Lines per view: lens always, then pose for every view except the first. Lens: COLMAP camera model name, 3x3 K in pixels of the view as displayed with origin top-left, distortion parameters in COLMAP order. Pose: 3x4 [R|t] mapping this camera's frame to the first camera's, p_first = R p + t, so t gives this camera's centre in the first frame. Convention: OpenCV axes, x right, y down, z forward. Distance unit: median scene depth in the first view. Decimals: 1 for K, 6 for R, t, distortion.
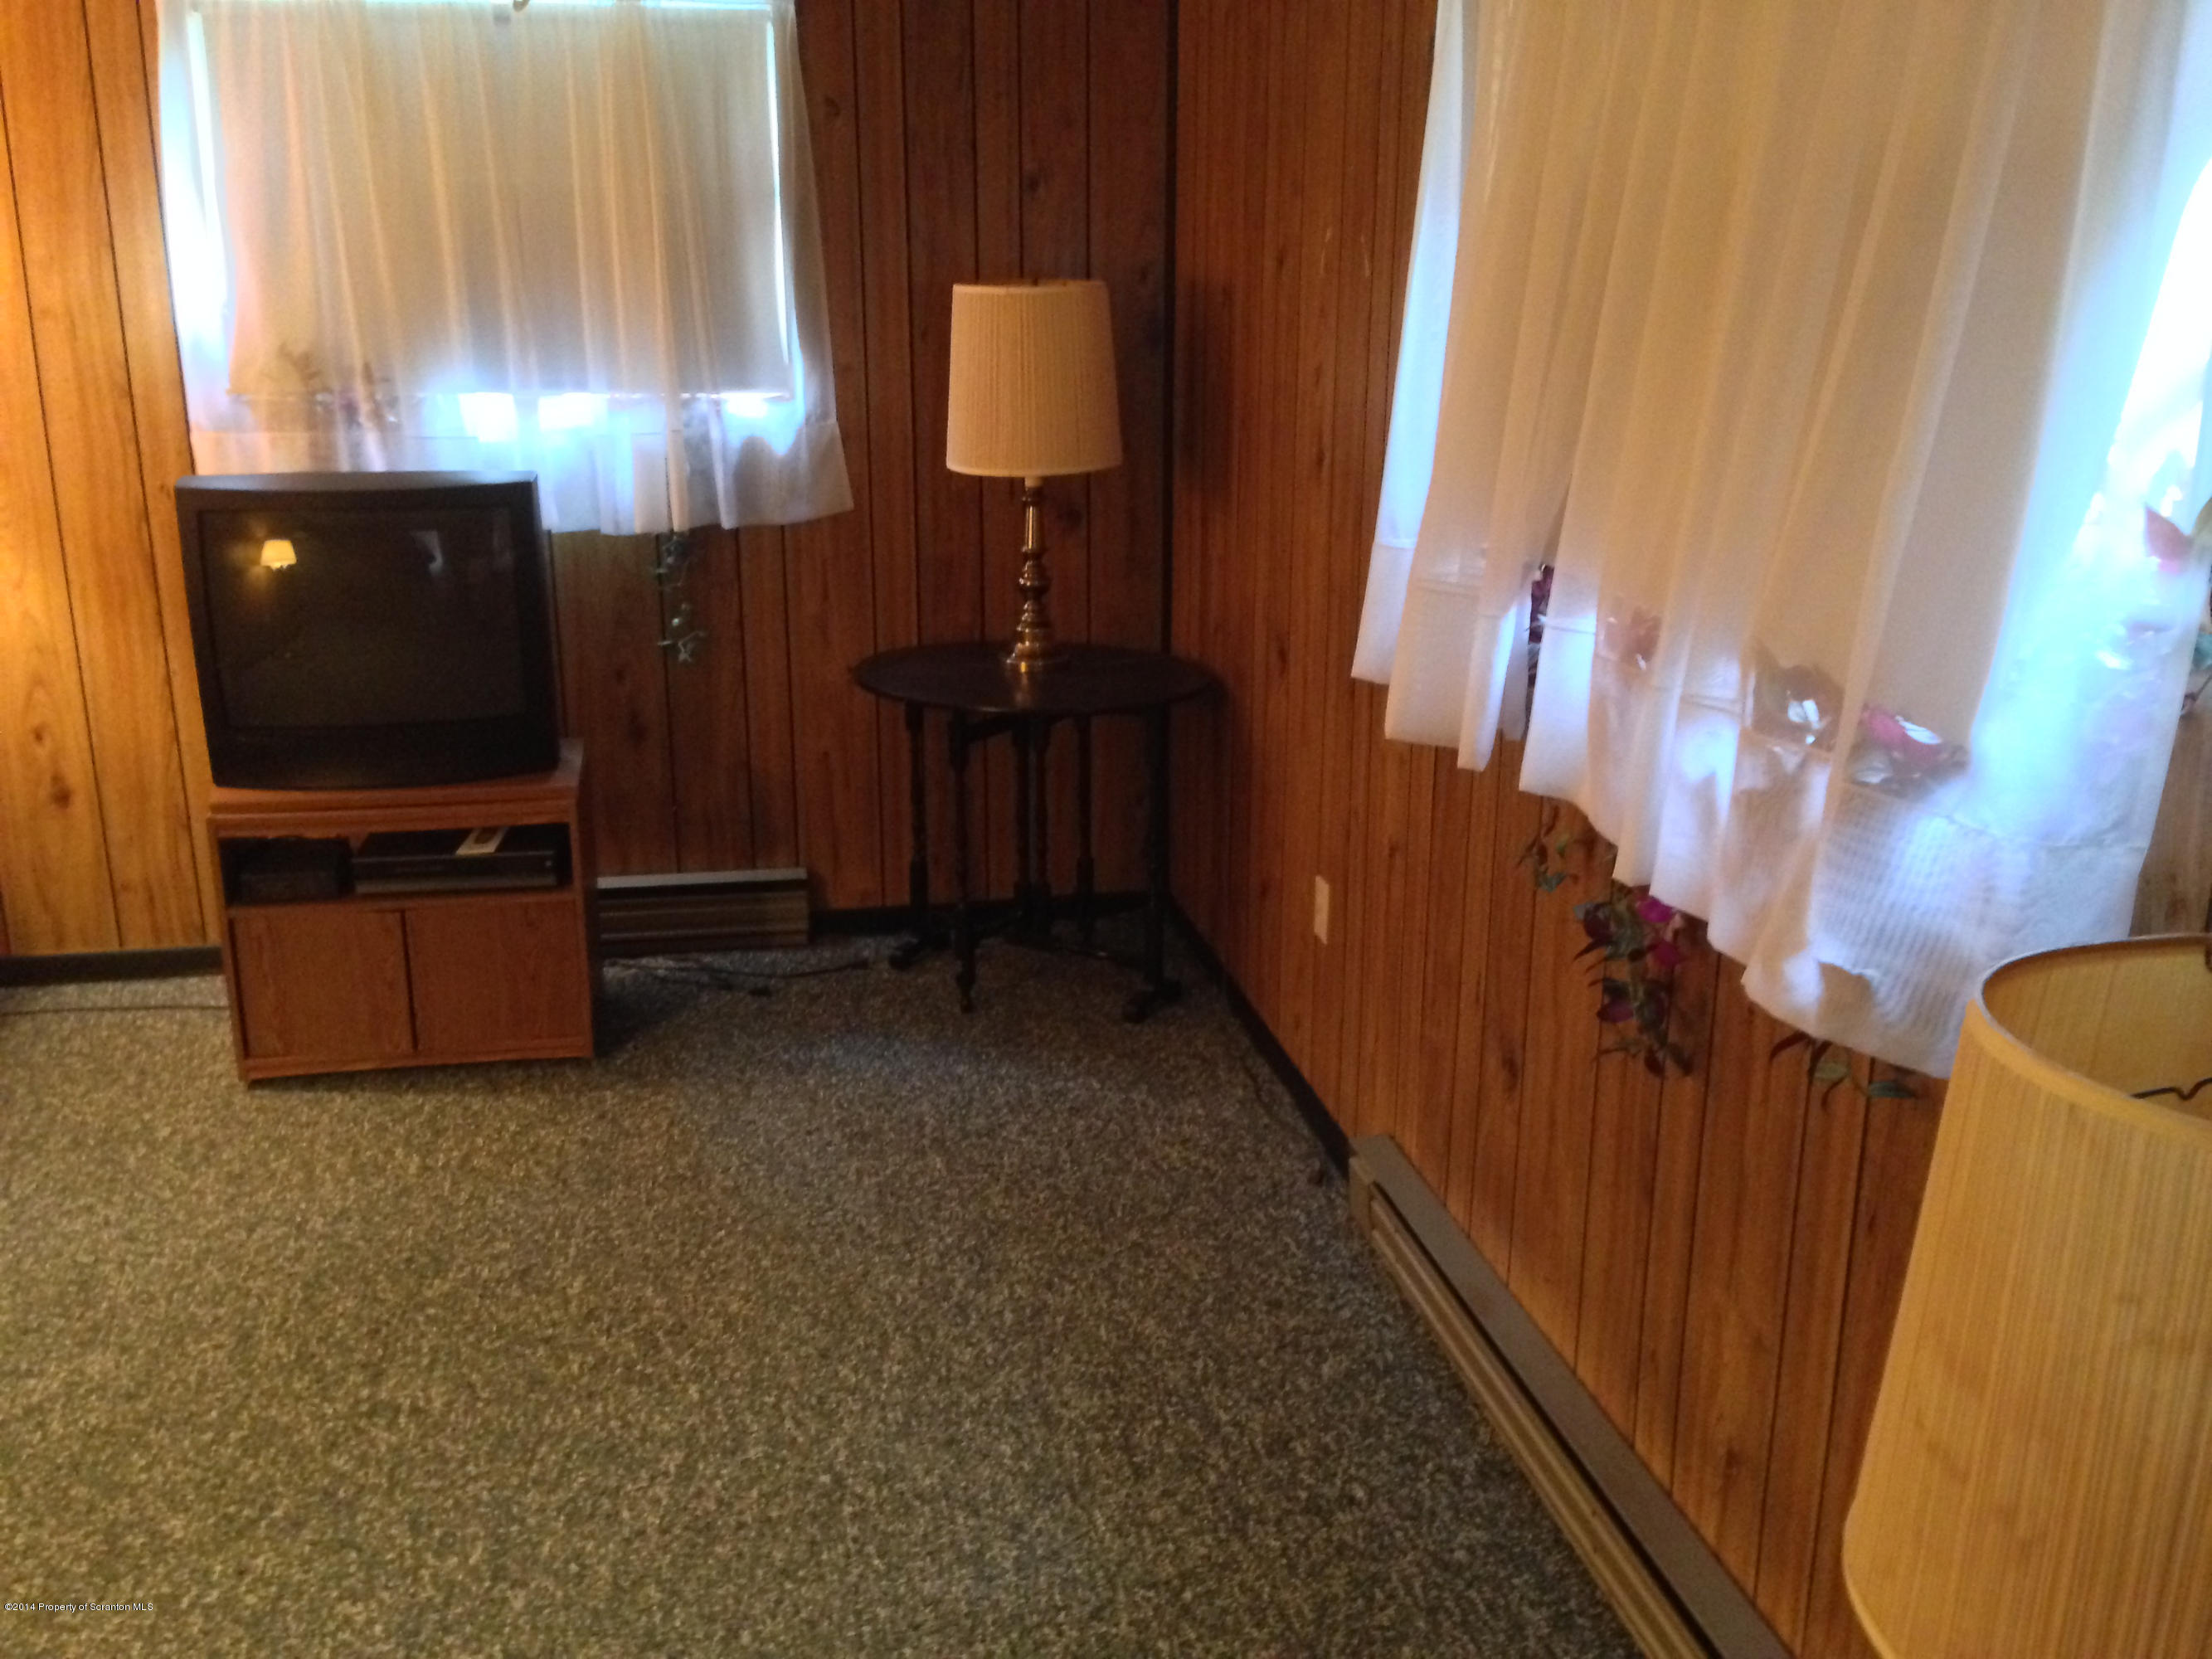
lens RADIAL K [[2068.8, 0, 1106.0], [0, 2068.8, 829.5], [0, 0, 1]] dist [0.103911, -0.244928]
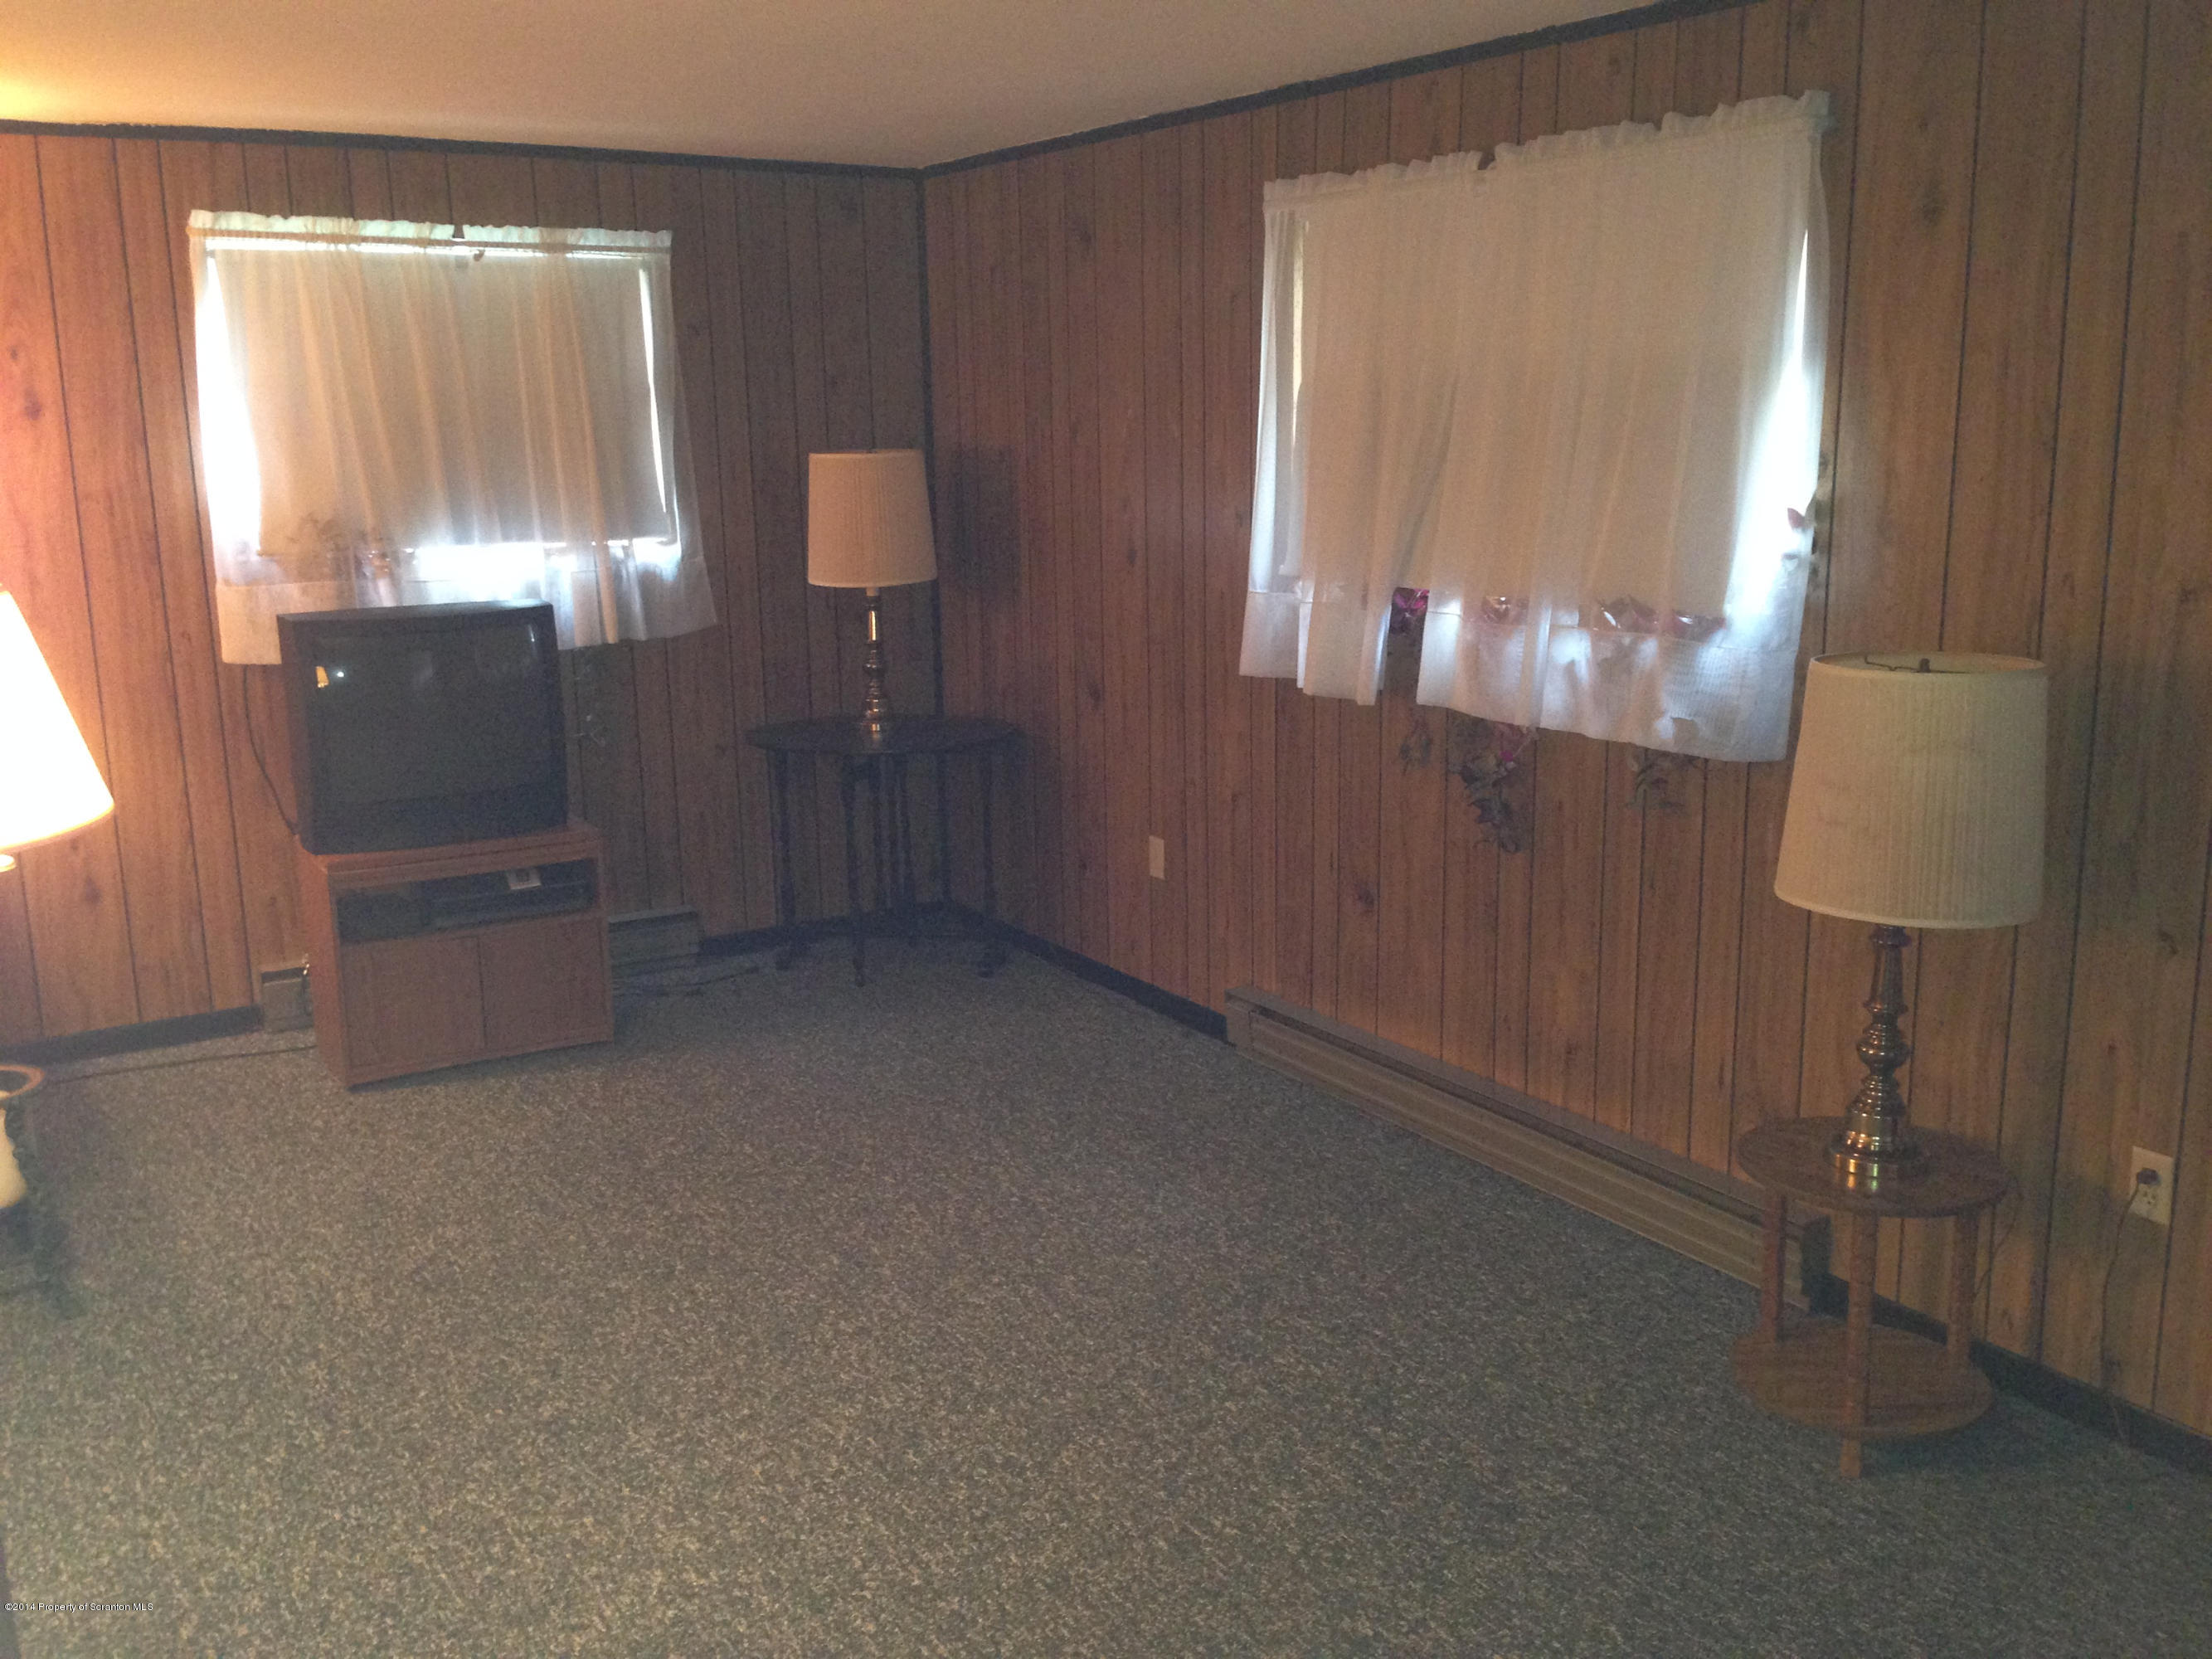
lens RADIAL K [[2118.1, 0, 1106.0], [0, 2118.1, 829.5], [0, 0, 1]] dist [0.022386, 0.005250]
pose [[0.935281, -0.088551, 0.342649, -0.397315], [0.118203, 0.990753, -0.066601, 0.102370], [-0.333583, 0.102793, 0.937100, -0.358281]]
